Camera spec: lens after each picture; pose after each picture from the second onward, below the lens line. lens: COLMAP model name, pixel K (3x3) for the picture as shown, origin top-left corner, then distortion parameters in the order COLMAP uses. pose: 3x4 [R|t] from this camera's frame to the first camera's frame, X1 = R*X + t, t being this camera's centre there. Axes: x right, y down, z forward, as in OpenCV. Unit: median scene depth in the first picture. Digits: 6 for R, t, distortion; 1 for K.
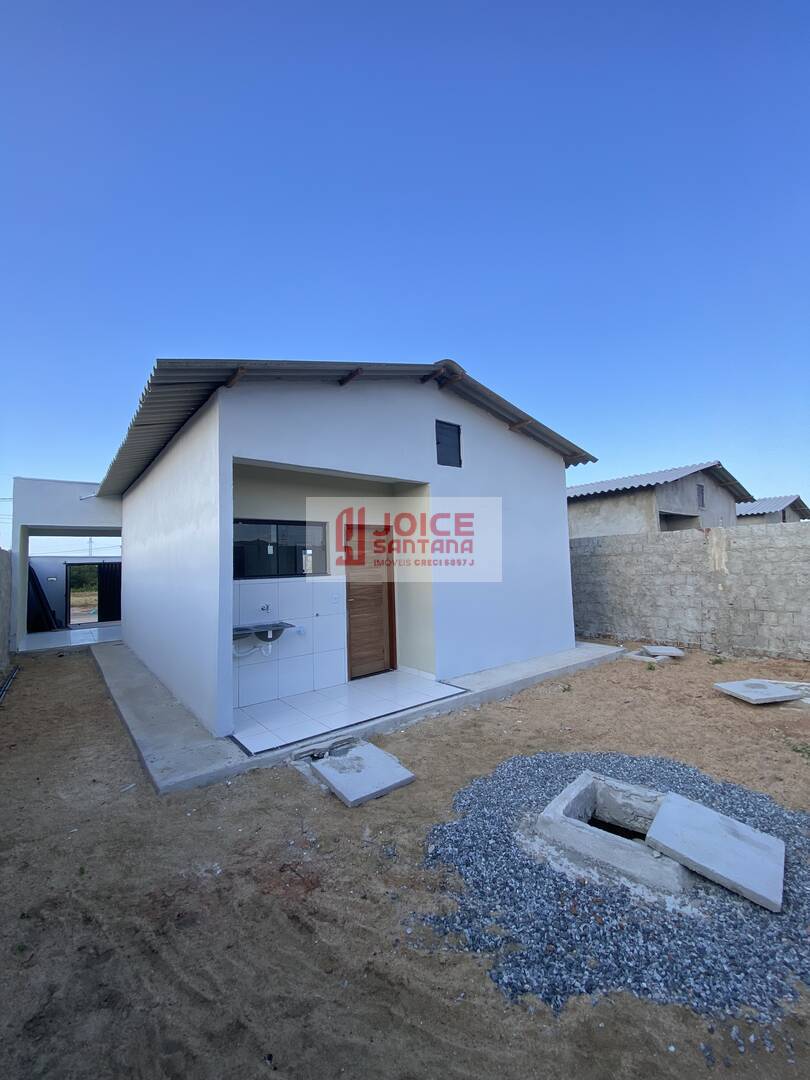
lens RADIAL K [[435.9, 0, 408.1], [0, 435.9, 538.6], [0, 0, 1]] dist [-0.000032, -0.000322]
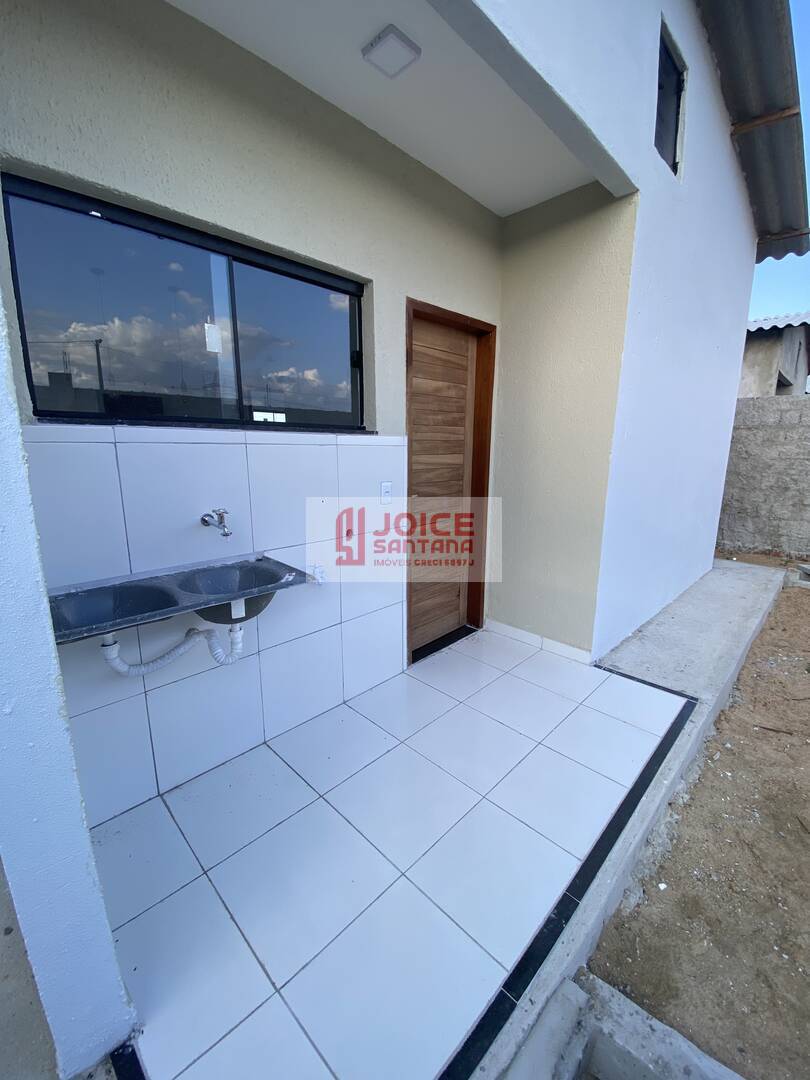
lens RADIAL K [[435.9, 0, 403.9], [0, 435.9, 541.5], [0, 0, 1]] dist [-0.000032, -0.000322]
pose [[0.993658, 0.000719, 0.112444, -0.179973], [-0.030399, 0.964463, 0.262465, 0.066726], [-0.108259, -0.264218, 0.958368, 0.538570]]
